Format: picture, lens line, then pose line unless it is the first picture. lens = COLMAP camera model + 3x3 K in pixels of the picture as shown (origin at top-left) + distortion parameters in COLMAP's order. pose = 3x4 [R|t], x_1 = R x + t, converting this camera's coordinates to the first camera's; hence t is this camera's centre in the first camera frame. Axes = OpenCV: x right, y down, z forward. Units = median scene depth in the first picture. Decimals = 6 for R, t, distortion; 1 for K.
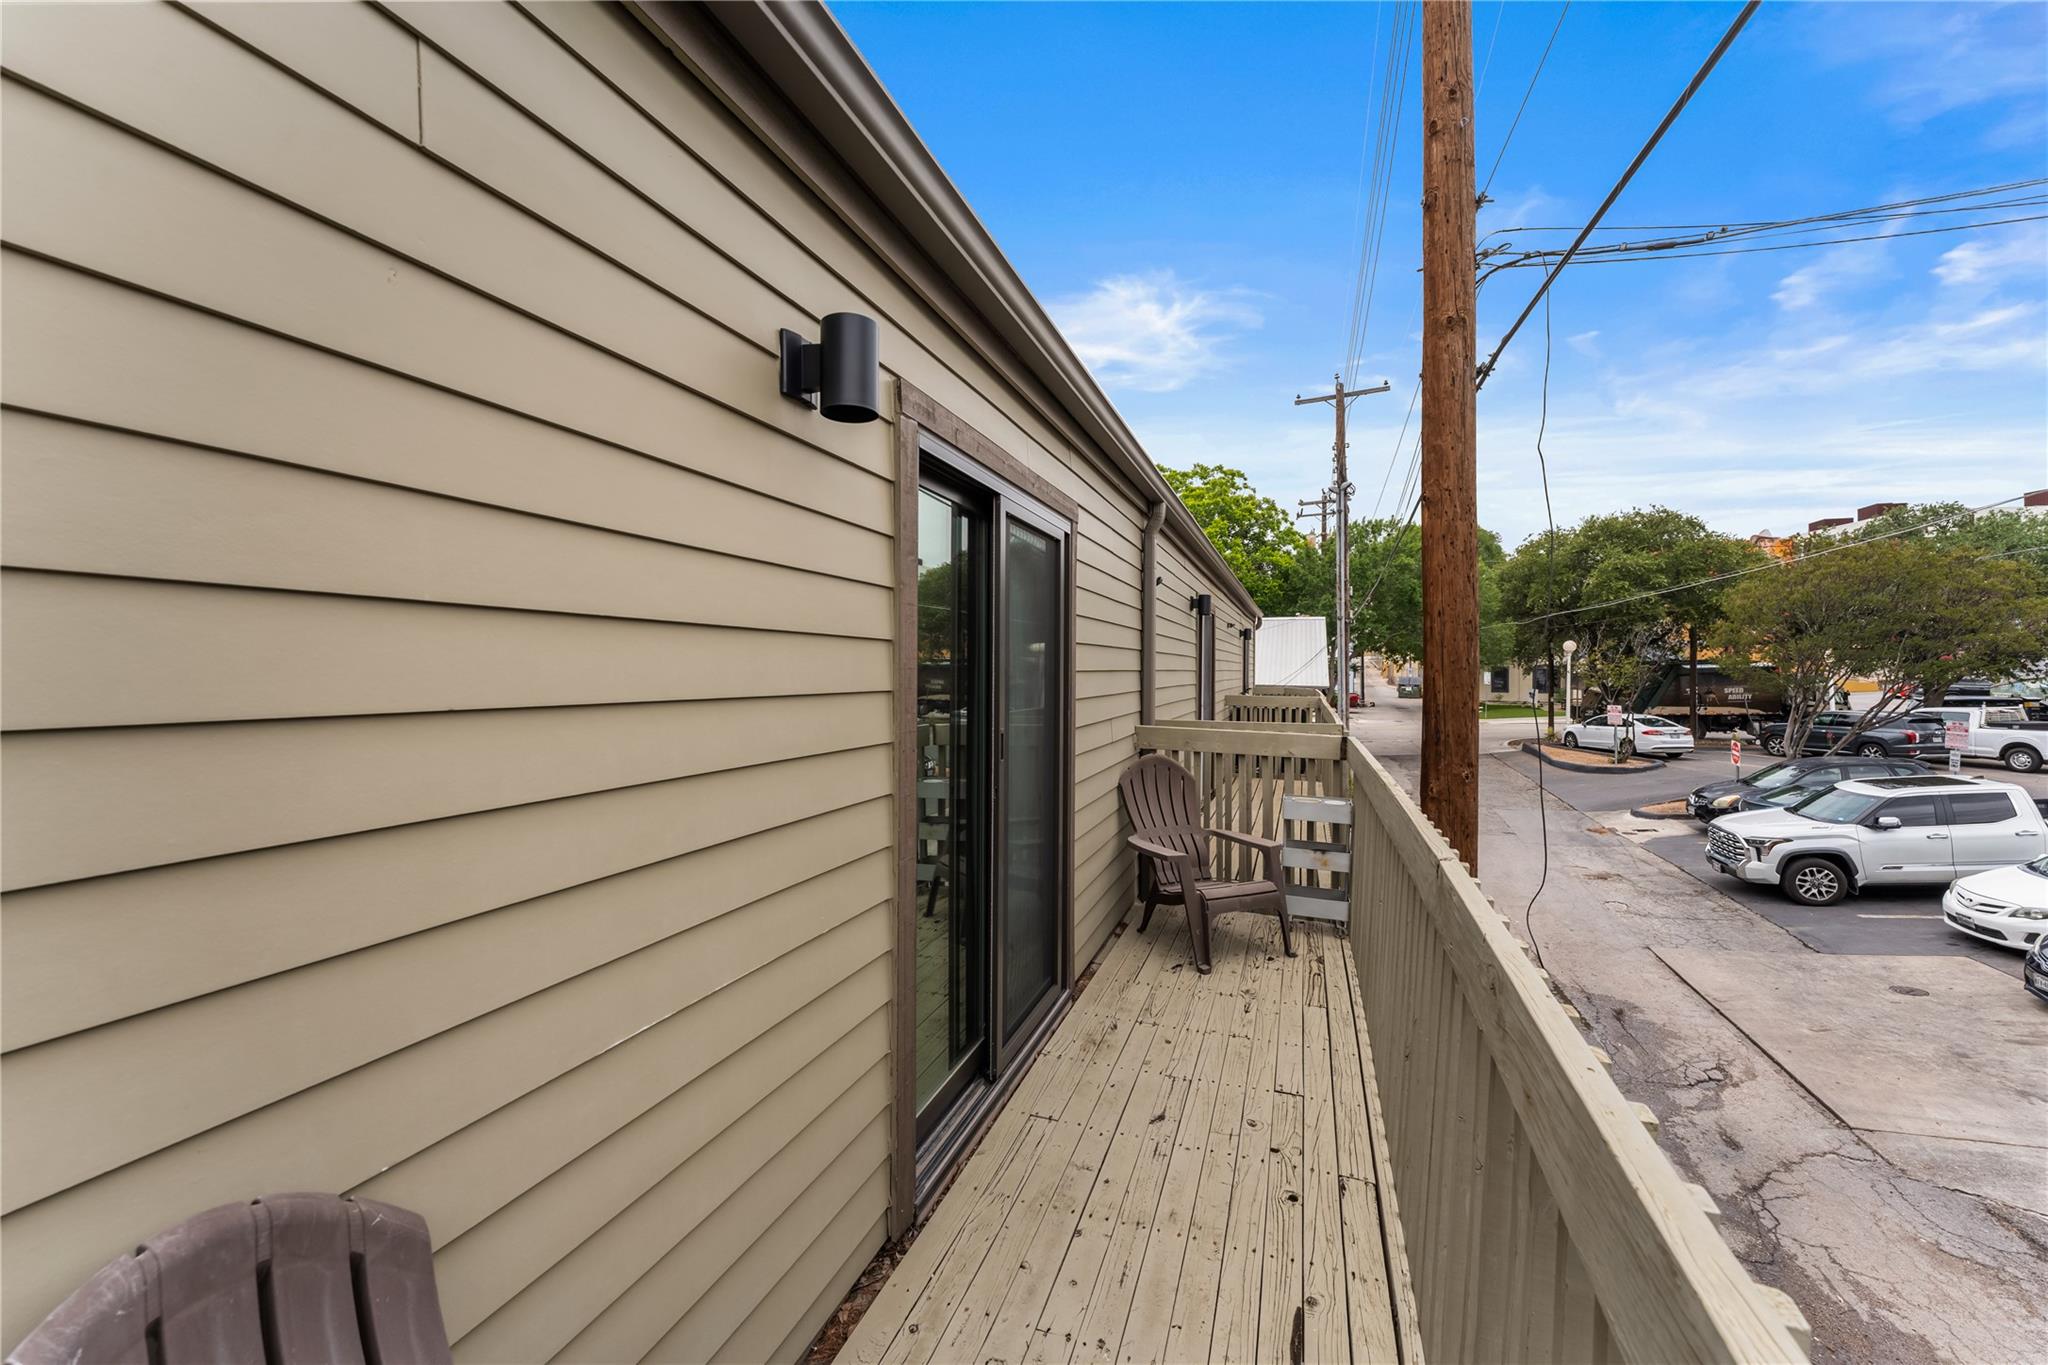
lens RADIAL K [[821.9, 0, 1037.0], [0, 821.9, 683.0], [0, 0, 1]] dist [0.000389, -0.000019]
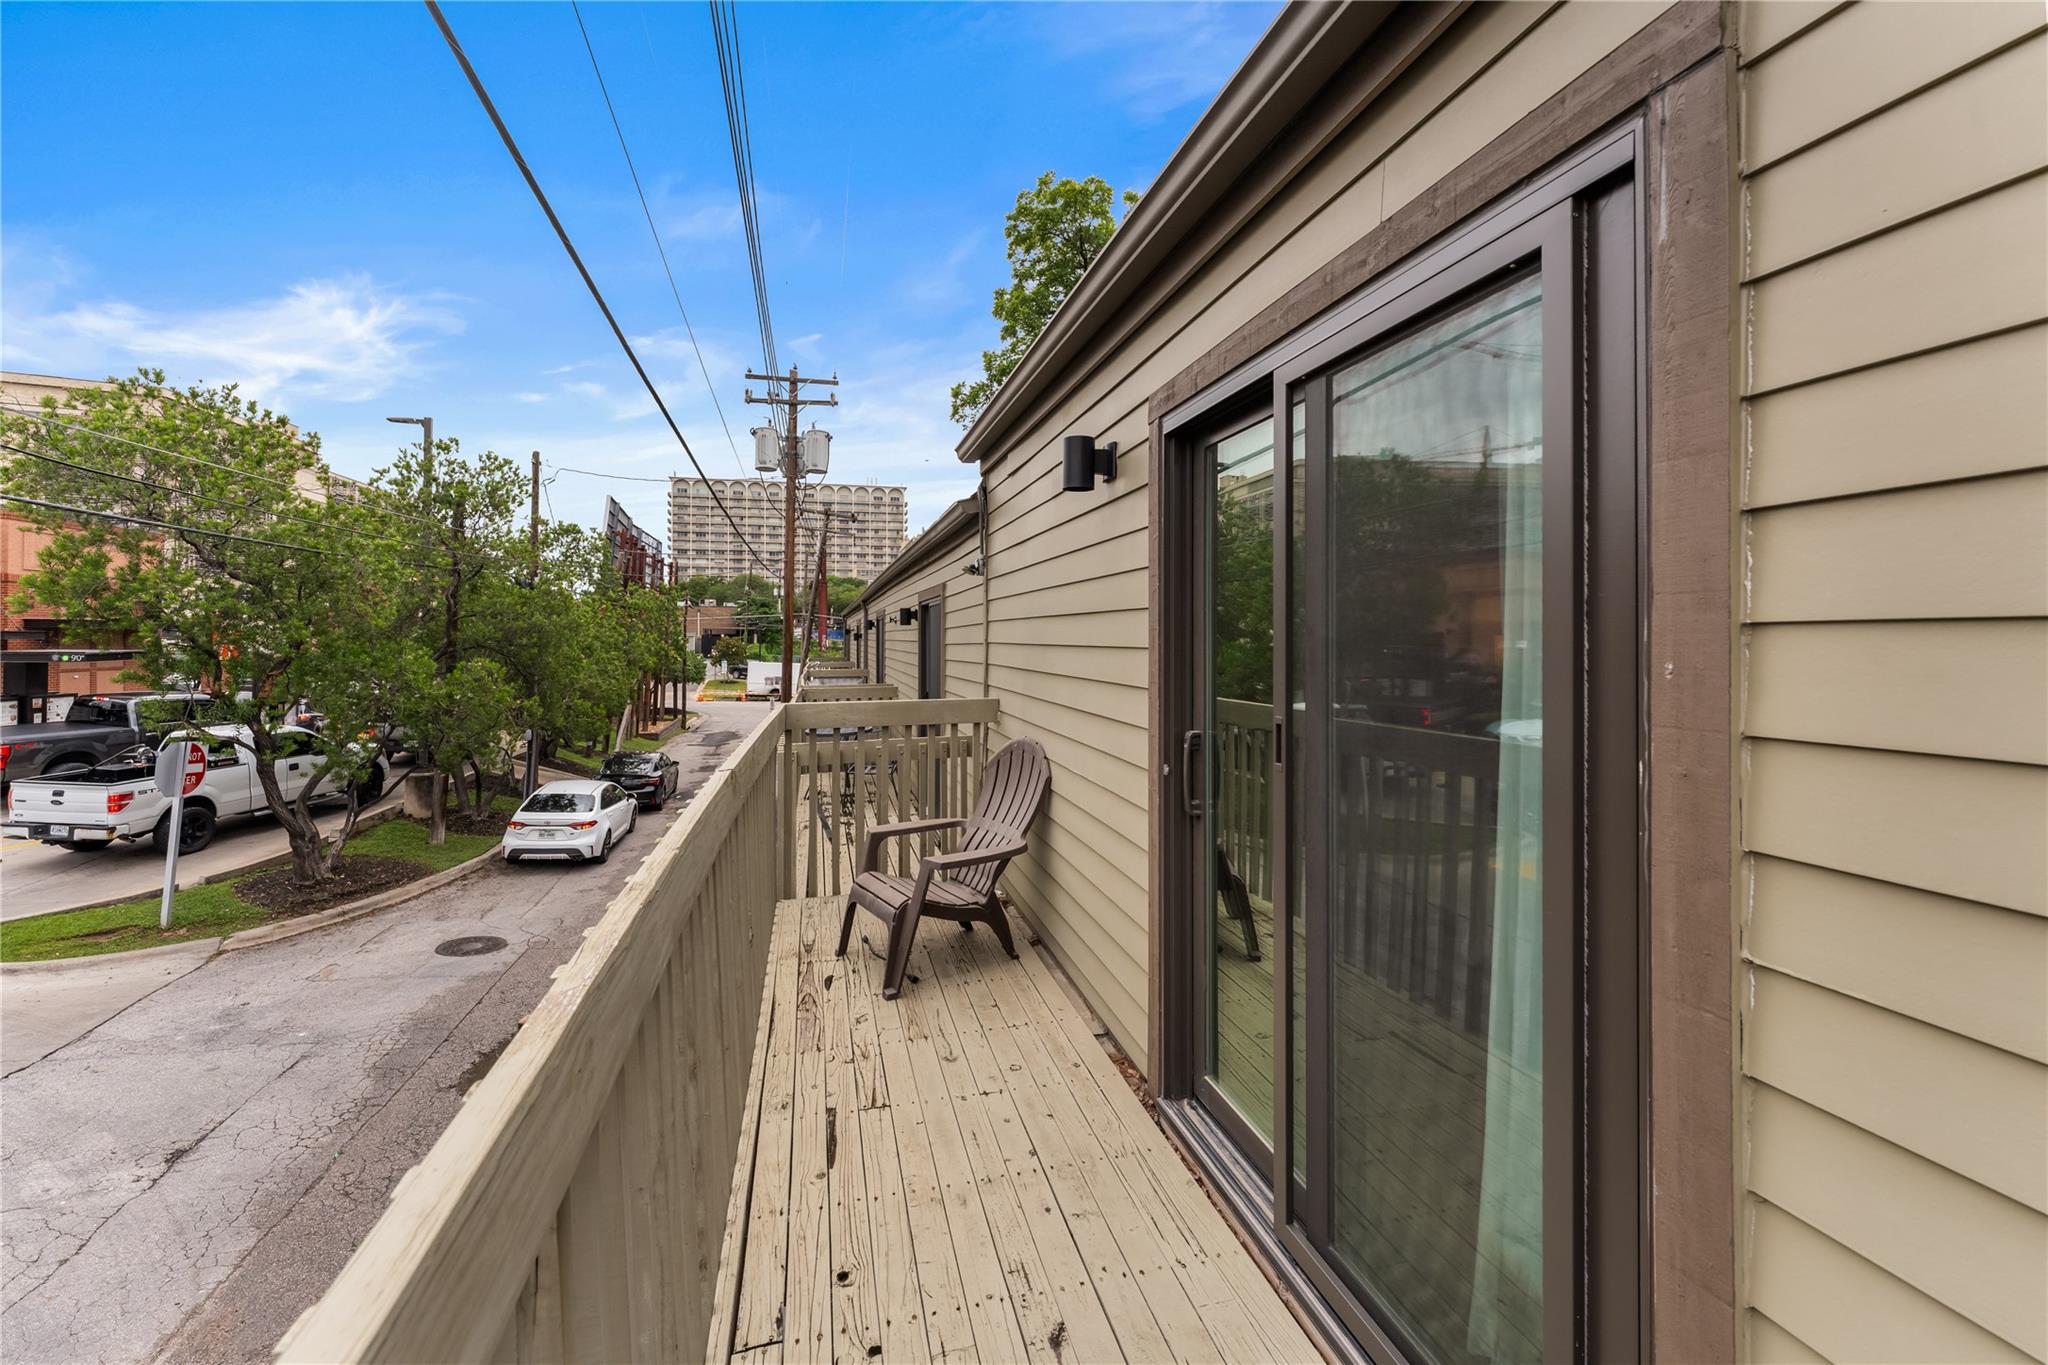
lens RADIAL K [[830.4, 0, 1024.4], [0, 830.4, 648.7], [0, 0, 1]] dist [-0.000560, -0.000440]
pose [[-0.847159, 0.001267, -0.531338, 0.121676], [-0.012412, 0.999677, 0.022174, -0.002906], [0.531194, 0.025380, -0.846870, 0.362990]]
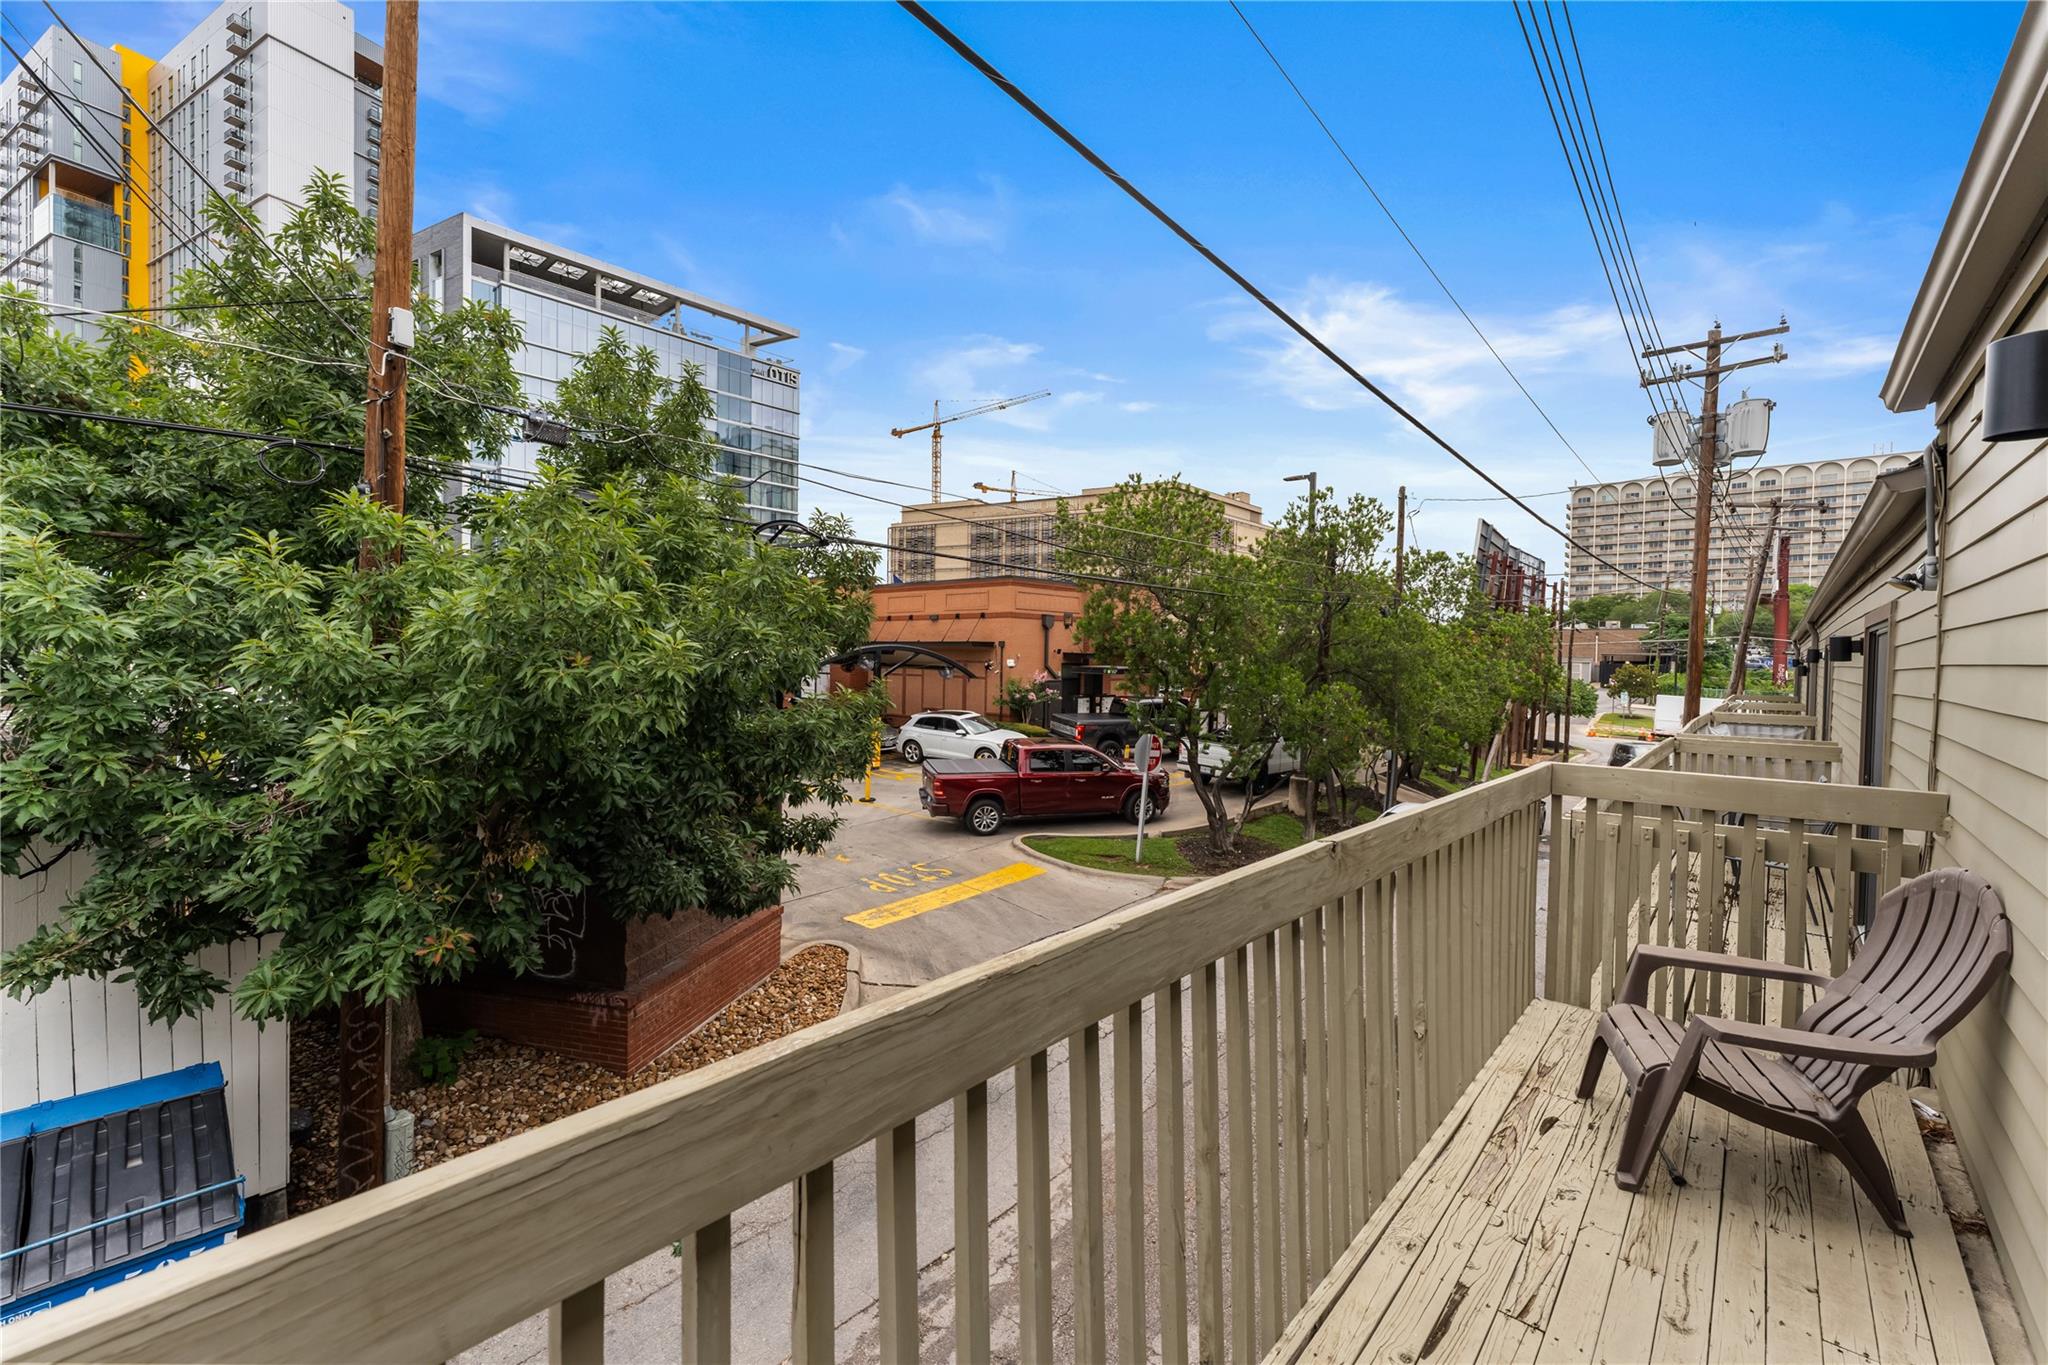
lens RADIAL K [[826.1, 0, 1024.0], [0, 826.1, 682.5], [0, 0, 1]] dist [-0.000470, -0.000022]
pose [[-0.912694, -0.034735, 0.407165, 0.064259], [-0.016191, 0.998672, 0.048904, -0.010345], [-0.408323, 0.038042, -0.912045, 0.344486]]
